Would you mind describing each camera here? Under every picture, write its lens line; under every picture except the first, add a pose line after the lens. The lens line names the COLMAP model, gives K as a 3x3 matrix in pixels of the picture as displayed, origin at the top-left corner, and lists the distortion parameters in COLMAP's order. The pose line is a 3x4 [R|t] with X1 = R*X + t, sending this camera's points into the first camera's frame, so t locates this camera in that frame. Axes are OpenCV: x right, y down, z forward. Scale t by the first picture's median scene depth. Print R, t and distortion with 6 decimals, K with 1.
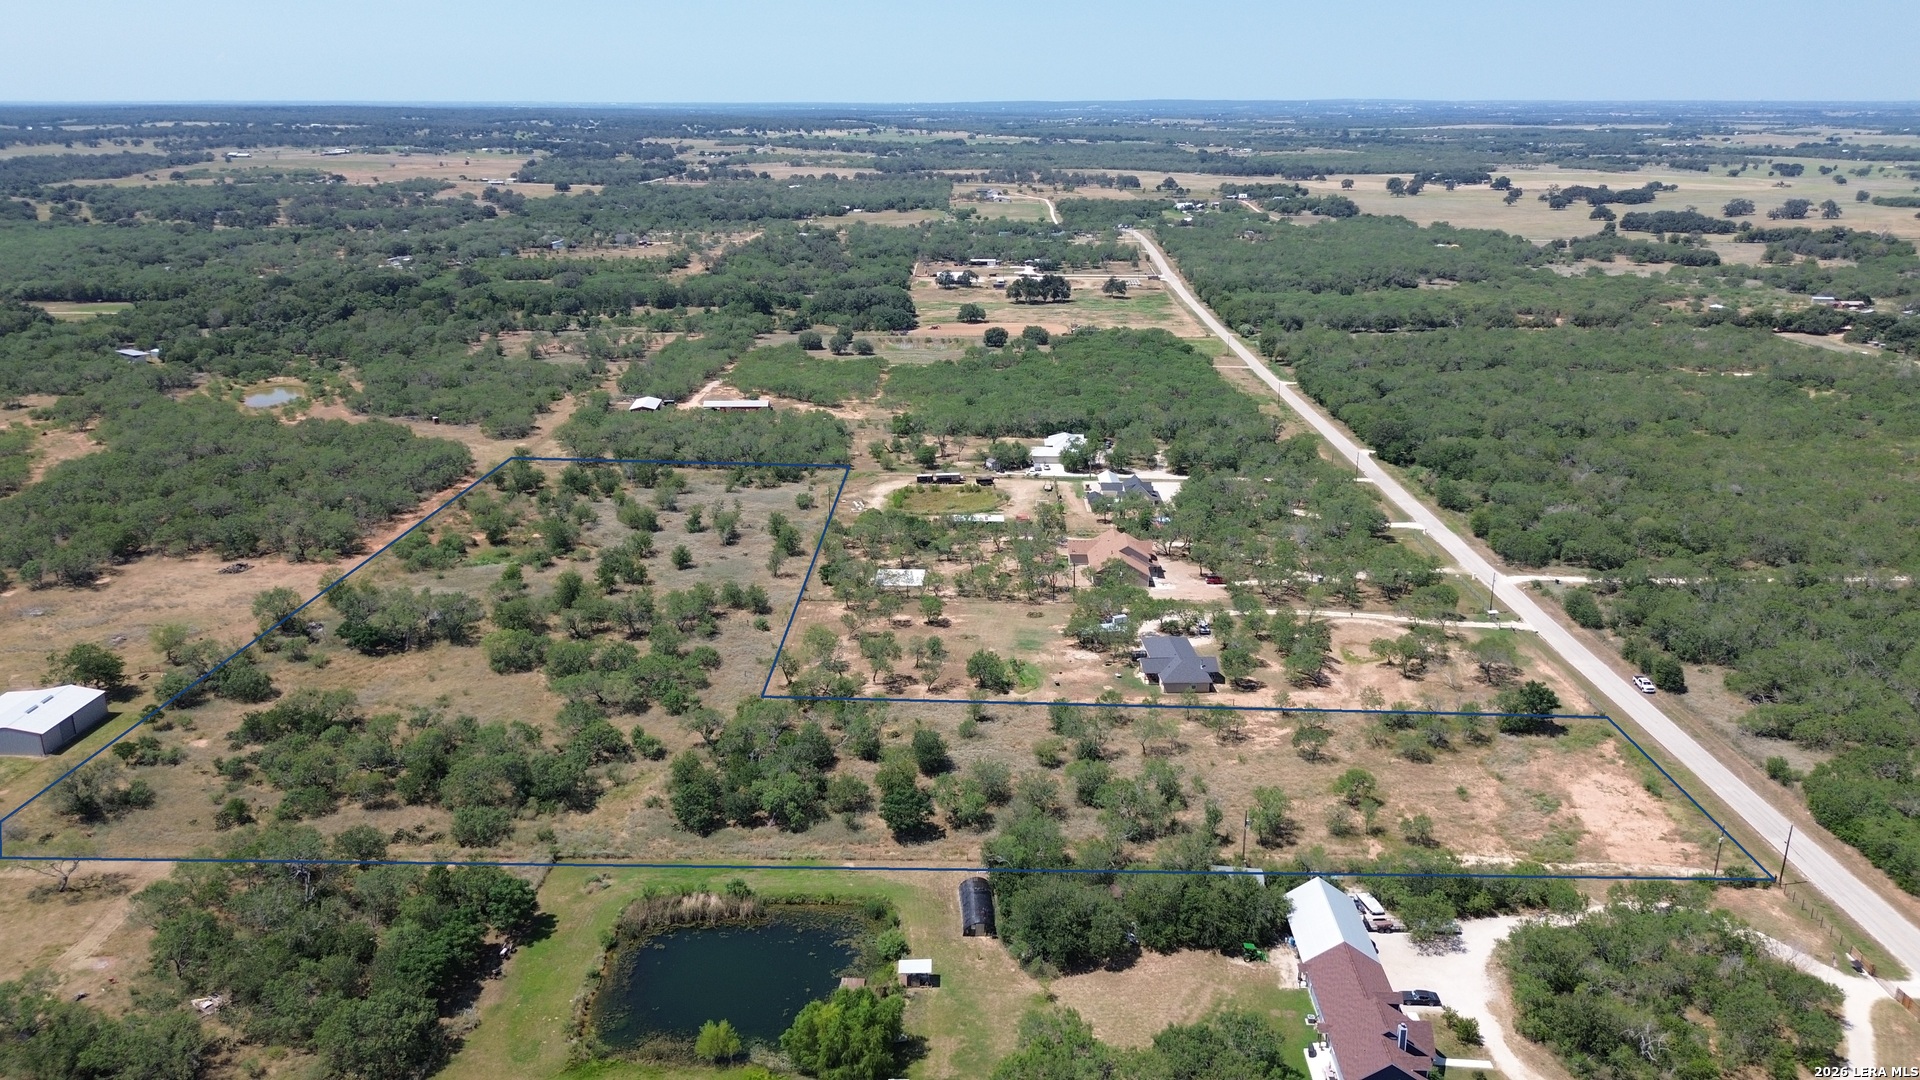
lens RADIAL K [[1358.9, 0, 964.4], [0, 1358.9, 537.3], [0, 0, 1]] dist [0.062686, -0.064080]
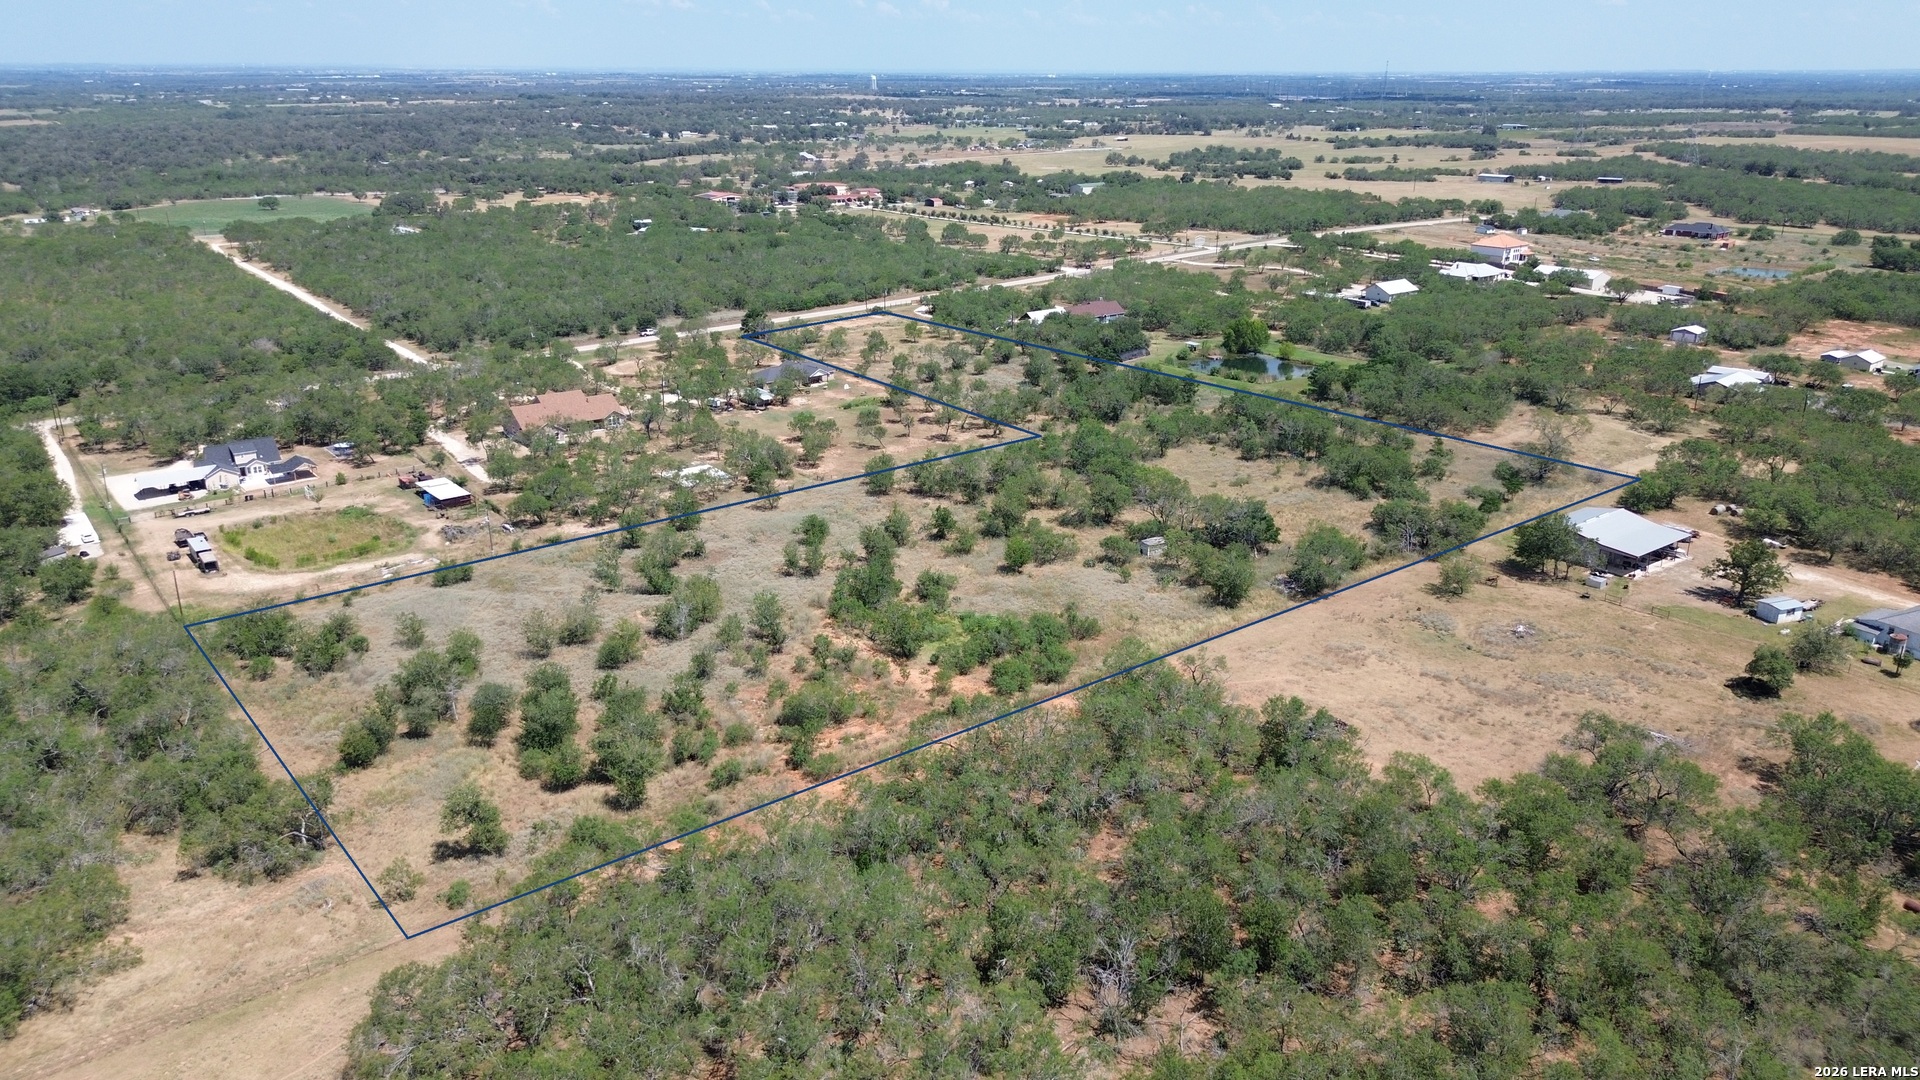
lens RADIAL K [[1358.9, 0, 964.4], [0, 1358.9, 537.3], [0, 0, 1]] dist [0.062686, -0.064080]
pose [[-0.630530, -0.256143, 0.732682, -0.877918], [0.231645, 0.838854, 0.492610, -0.356419], [-0.740792, 0.480327, -0.469588, 1.421775]]
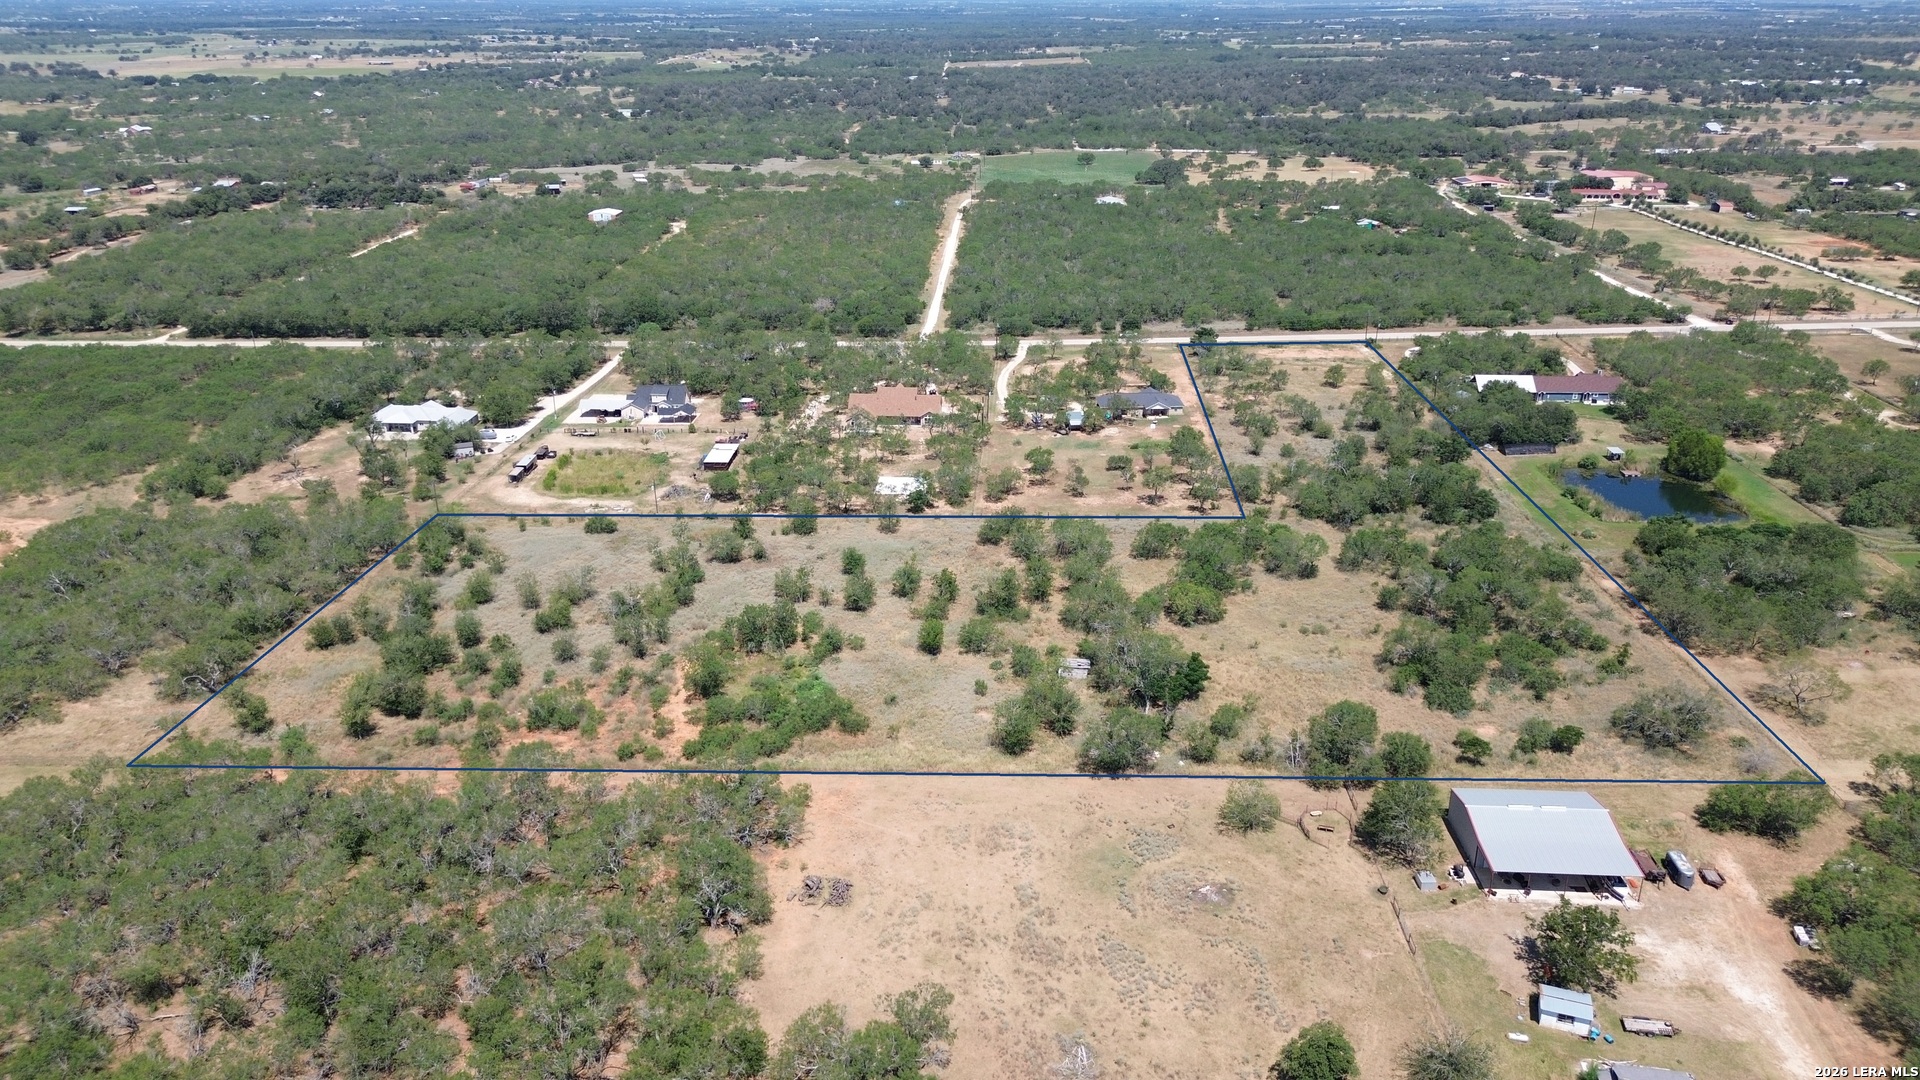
lens RADIAL K [[1358.9, 0, 964.4], [0, 1358.9, 537.3], [0, 0, 1]] dist [0.062686, -0.064080]
pose [[0.031800, -0.371130, 0.928036, -1.036208], [0.304646, 0.887923, 0.344650, -0.277653], [-0.951935, 0.271763, 0.141299, 0.910087]]
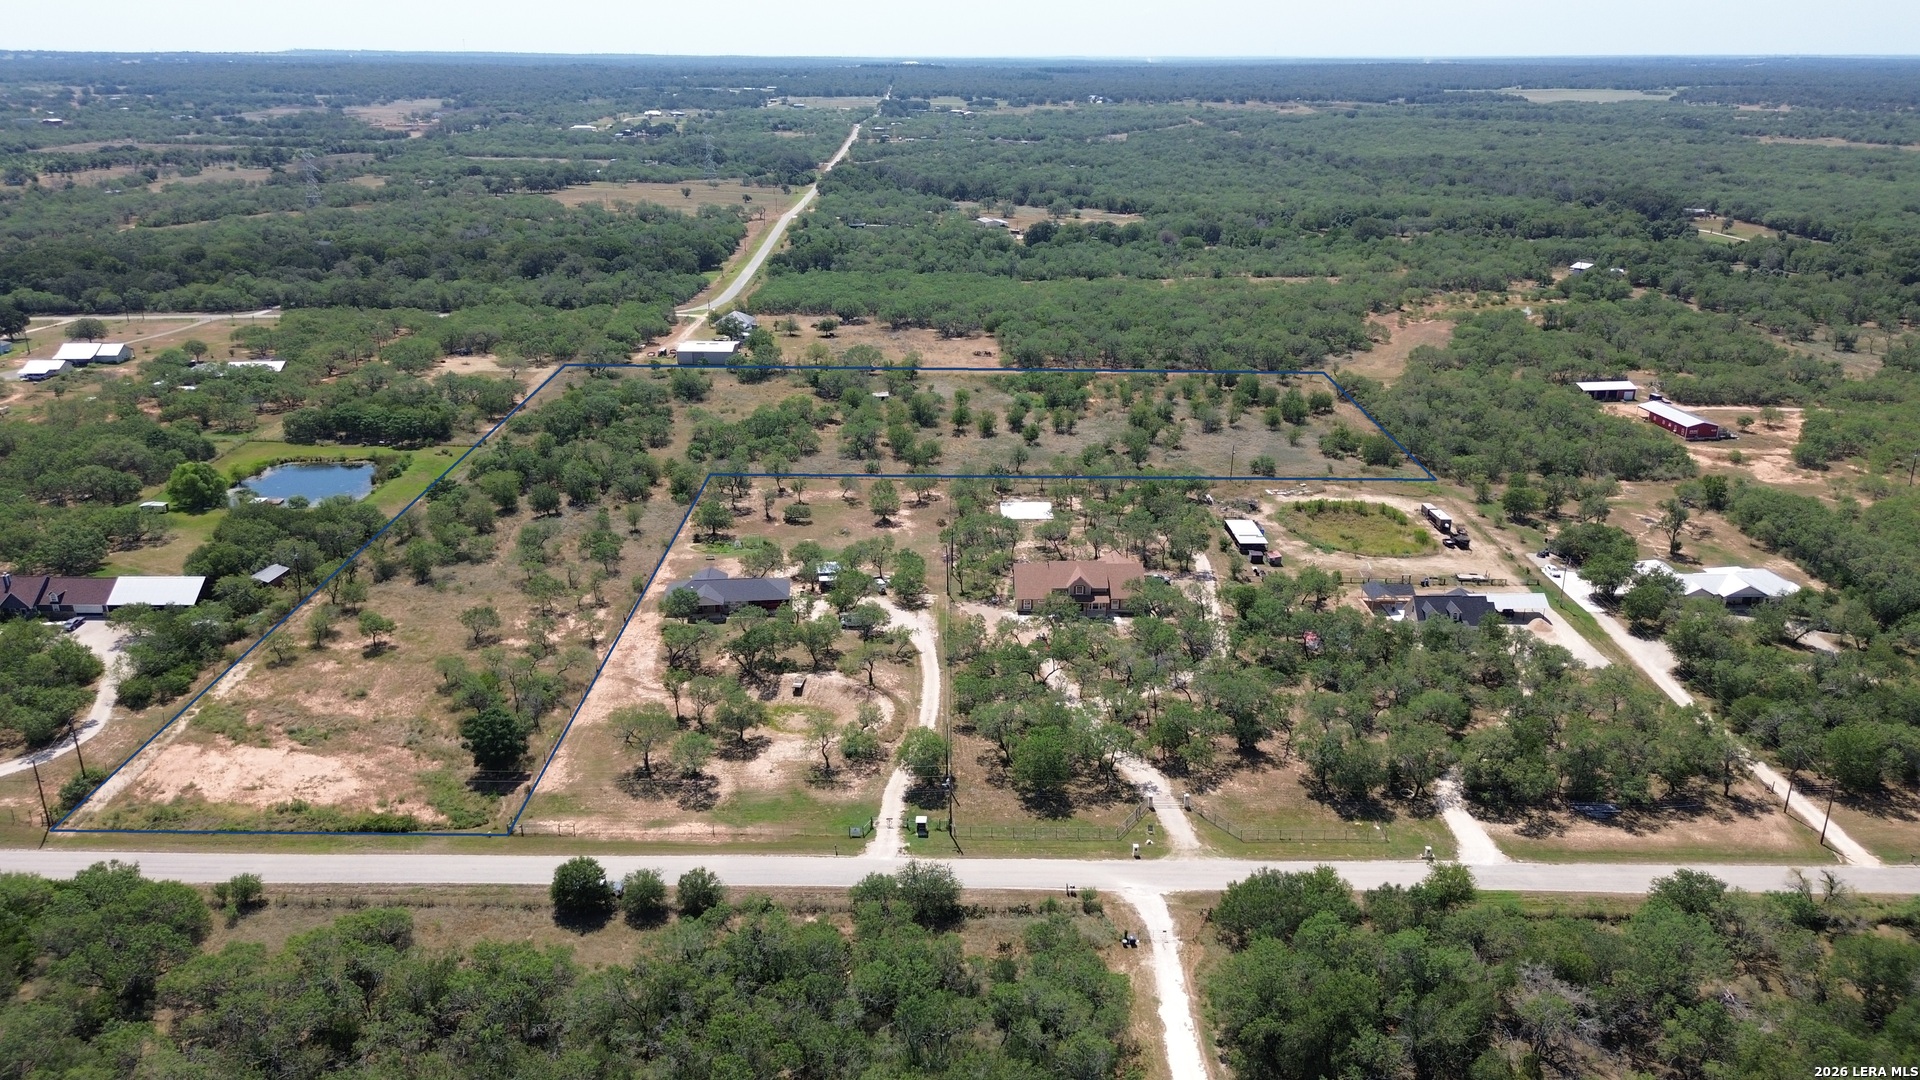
lens RADIAL K [[1358.9, 0, 964.4], [0, 1358.9, 537.3], [0, 0, 1]] dist [0.062686, -0.064080]
pose [[0.036028, 0.332545, -0.942399, 0.921199], [-0.307454, 0.900962, 0.306169, -0.249290], [0.950881, 0.278713, 0.134702, 0.916656]]
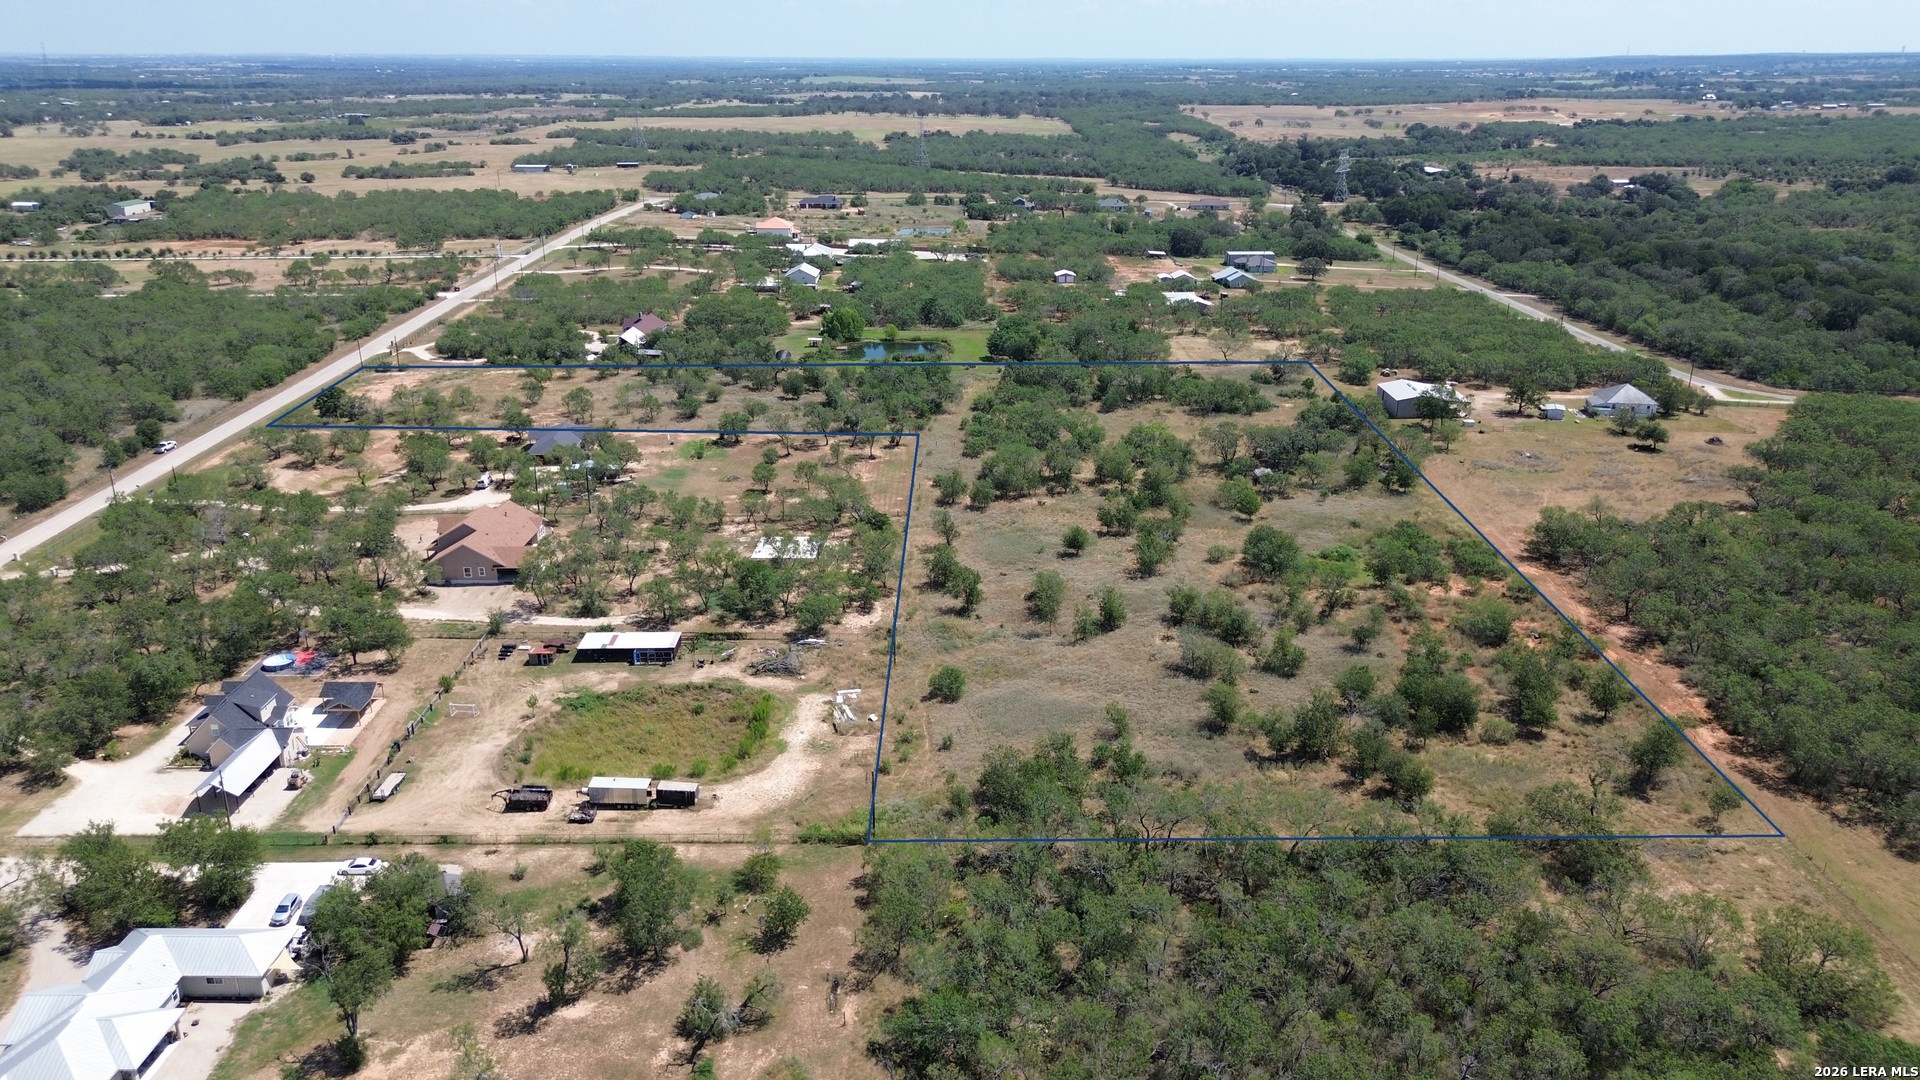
lens RADIAL K [[1358.9, 0, 964.4], [0, 1358.9, 537.3], [0, 0, 1]] dist [0.062686, -0.064080]
pose [[-0.999934, -0.001562, -0.011347, -0.152286], [-0.008095, 0.797264, 0.603576, -0.485374], [0.008103, 0.603629, -0.797224, 1.766913]]
